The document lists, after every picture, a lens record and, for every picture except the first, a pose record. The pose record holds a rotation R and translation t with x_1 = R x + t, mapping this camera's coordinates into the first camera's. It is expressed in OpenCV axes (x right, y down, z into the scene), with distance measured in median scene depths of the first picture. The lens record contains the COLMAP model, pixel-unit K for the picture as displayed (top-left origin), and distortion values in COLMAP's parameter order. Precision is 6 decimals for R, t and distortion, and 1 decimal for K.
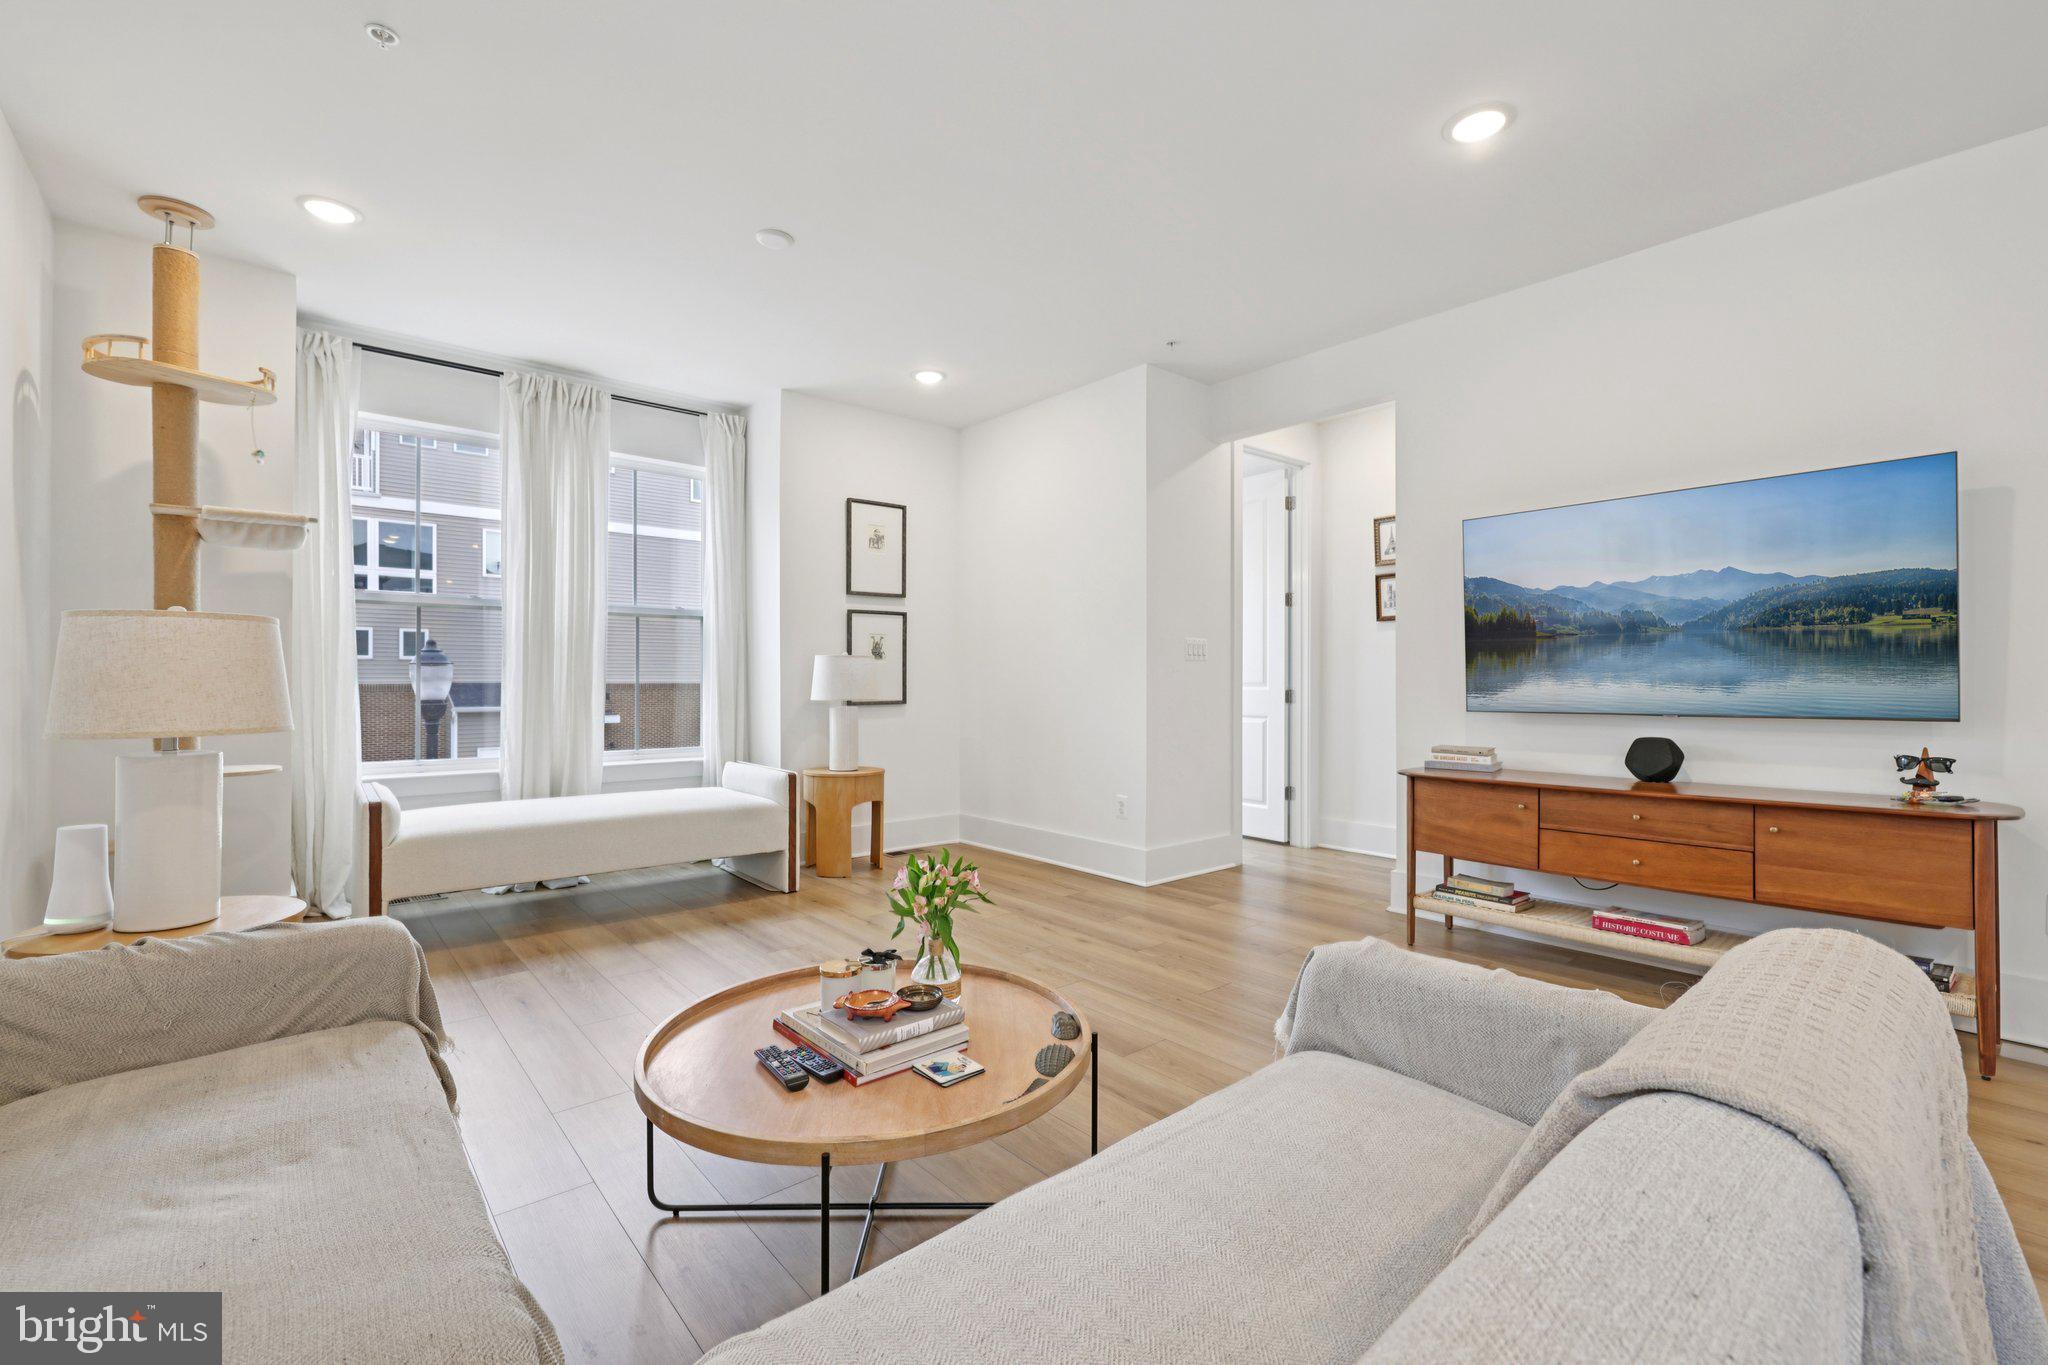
lens RADIAL K [[865.8, 0, 1018.0], [0, 865.8, 678.4], [0, 0, 1]] dist [-0.004494, 0.002335]
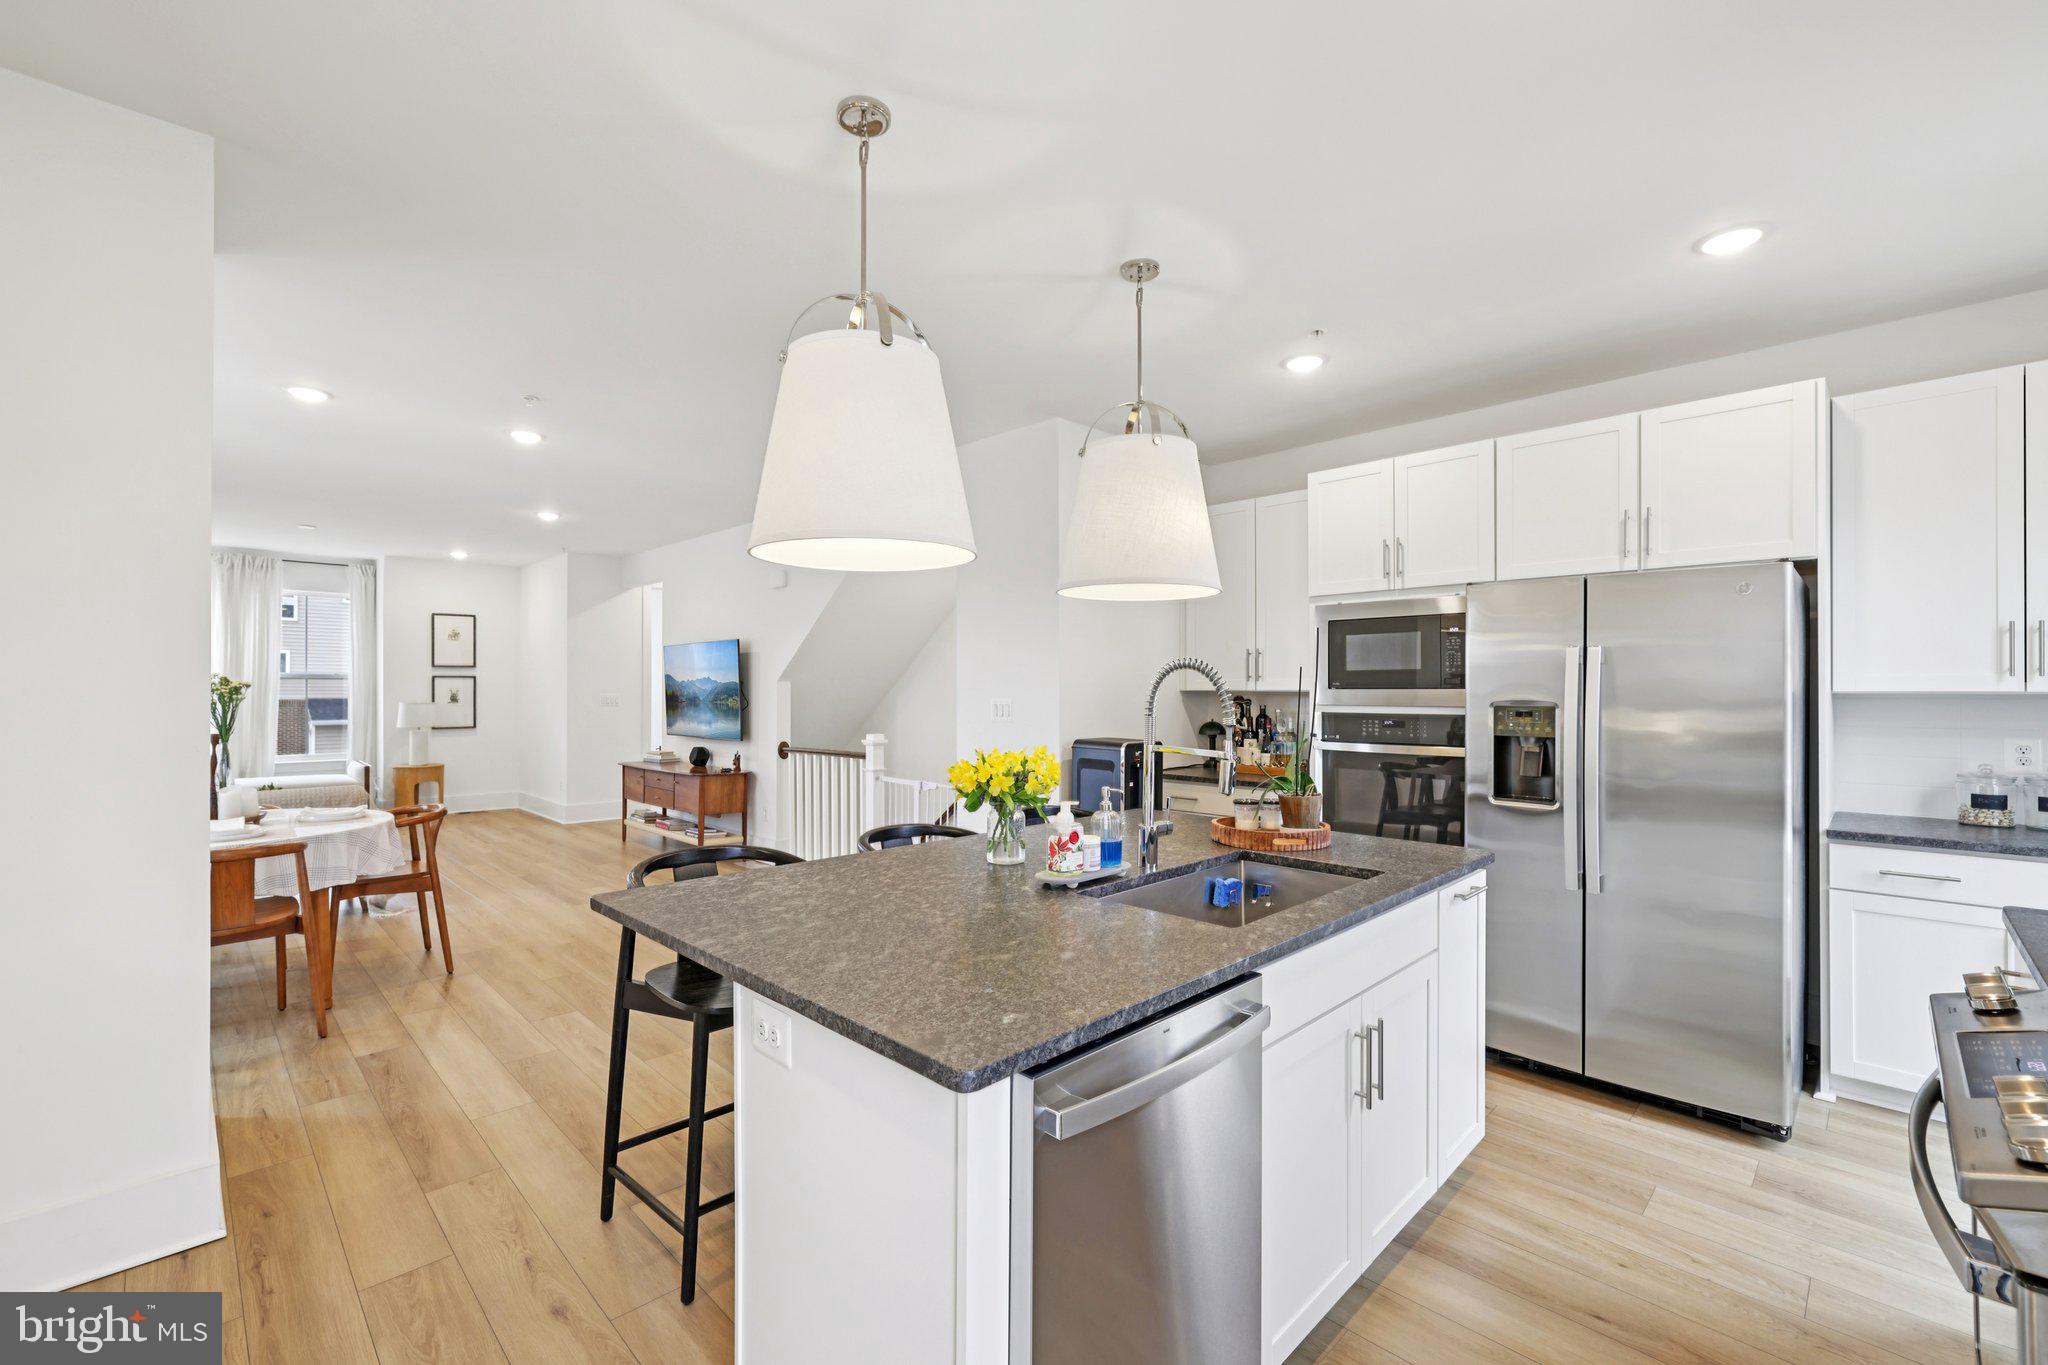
lens RADIAL K [[865.8, 0, 1015.5], [0, 865.8, 686.7], [0, 0, 1]] dist [-0.004494, 0.002335]
pose [[0.997806, 0.002581, 0.066158, 1.270709], [-0.002488, 0.999996, -0.001490, -0.081841], [-0.066161, 0.001322, 0.997808, -1.228438]]
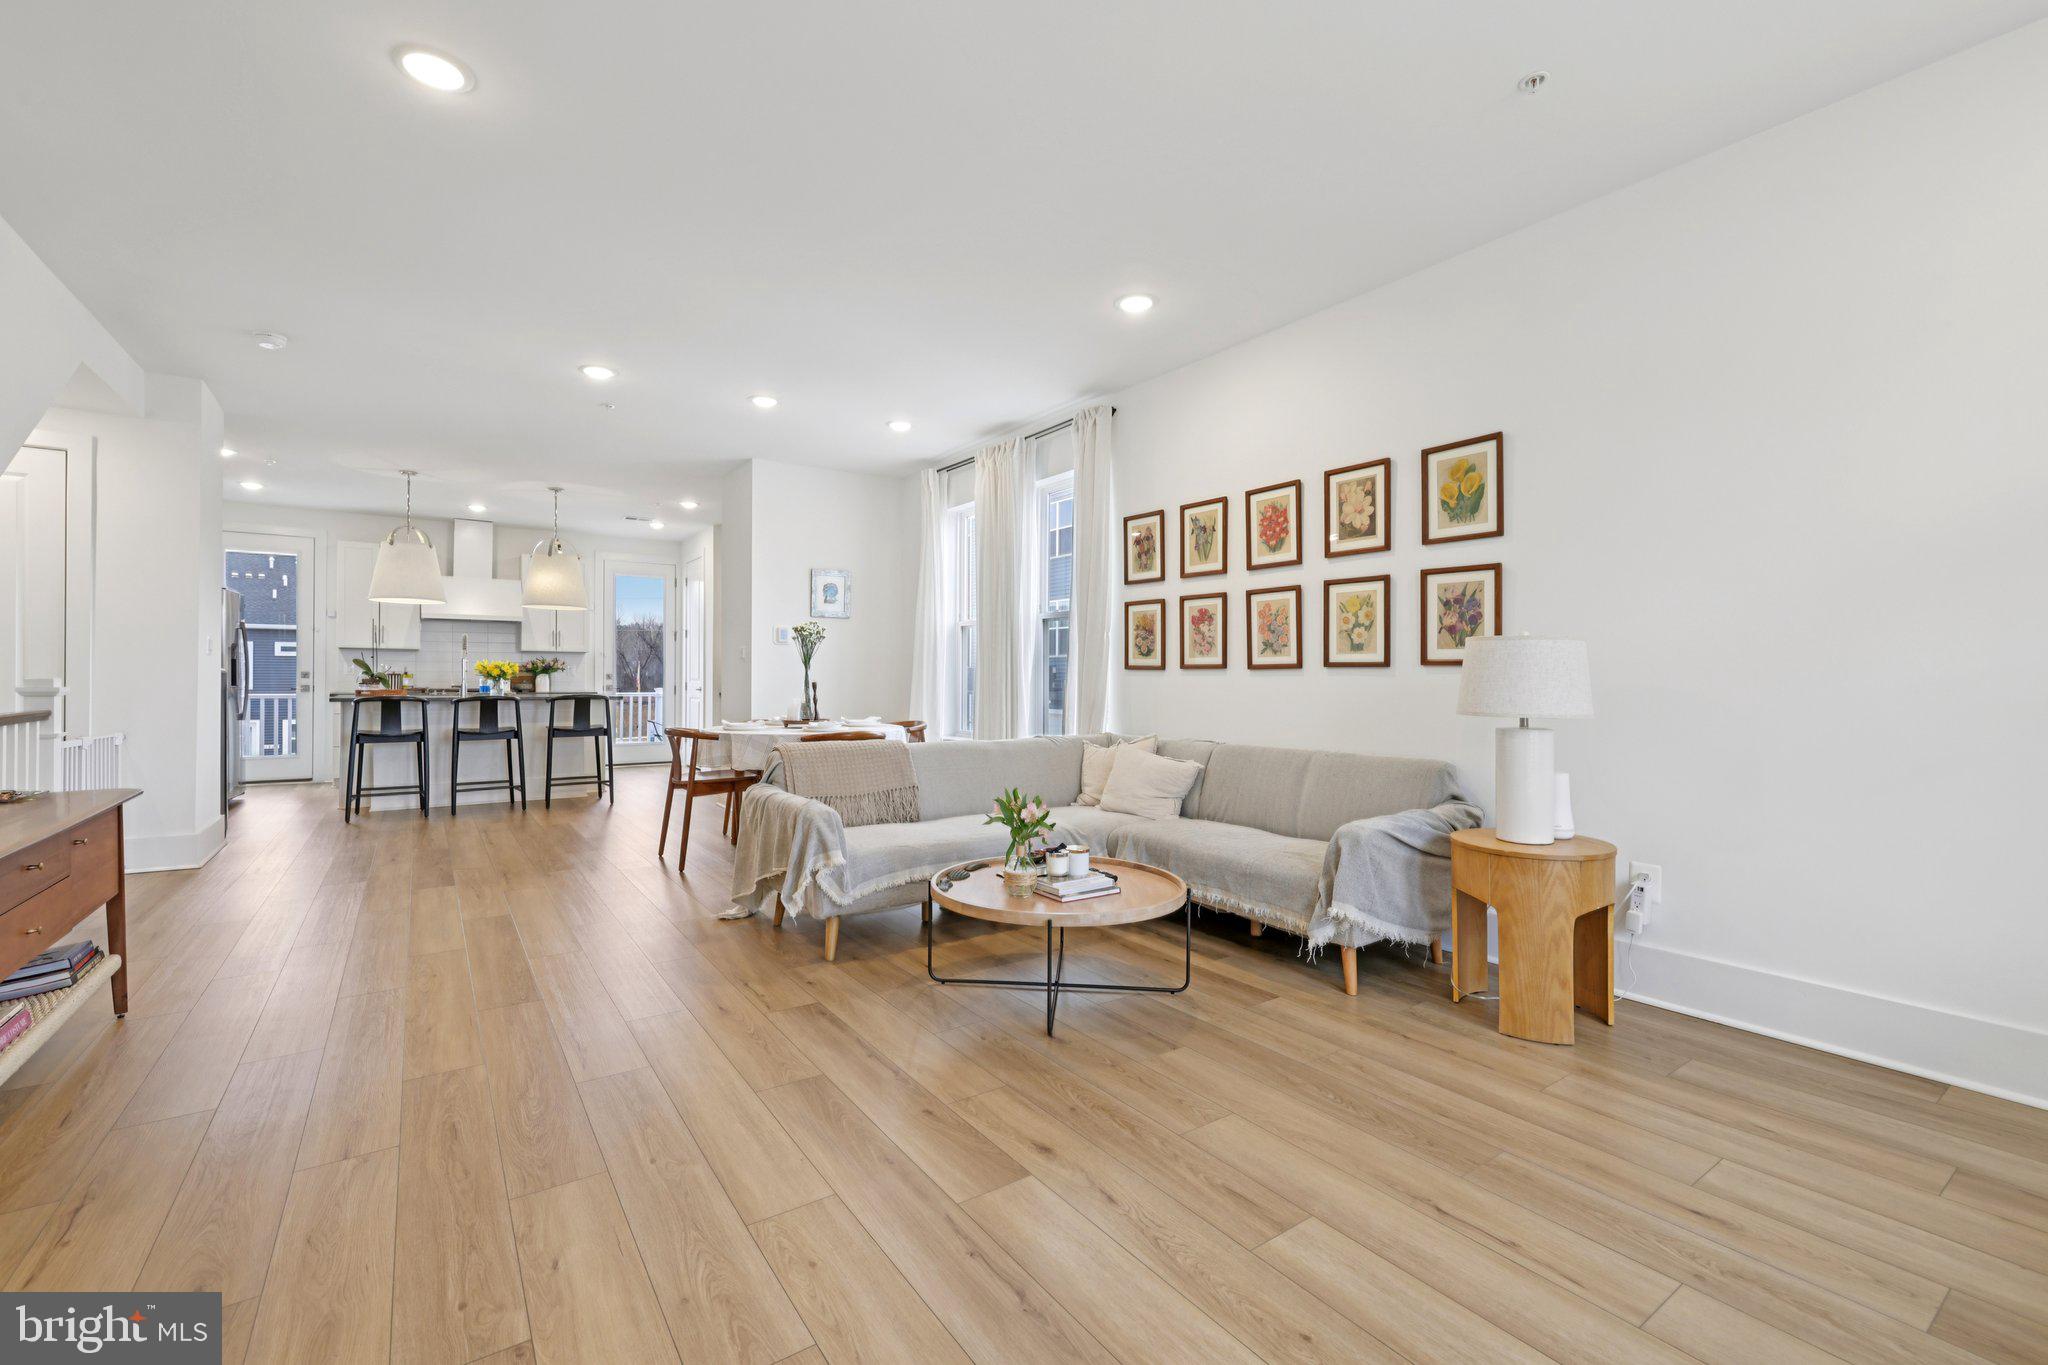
lens RADIAL K [[865.8, 0, 1012.5], [0, 865.8, 672.8], [0, 0, 1]] dist [-0.004494, 0.002335]
pose [[-0.994026, -0.003291, 0.109095, -0.126149], [-0.004150, 0.999962, -0.007648, 0.002641], [-0.109066, -0.008055, -0.994002, 1.309458]]
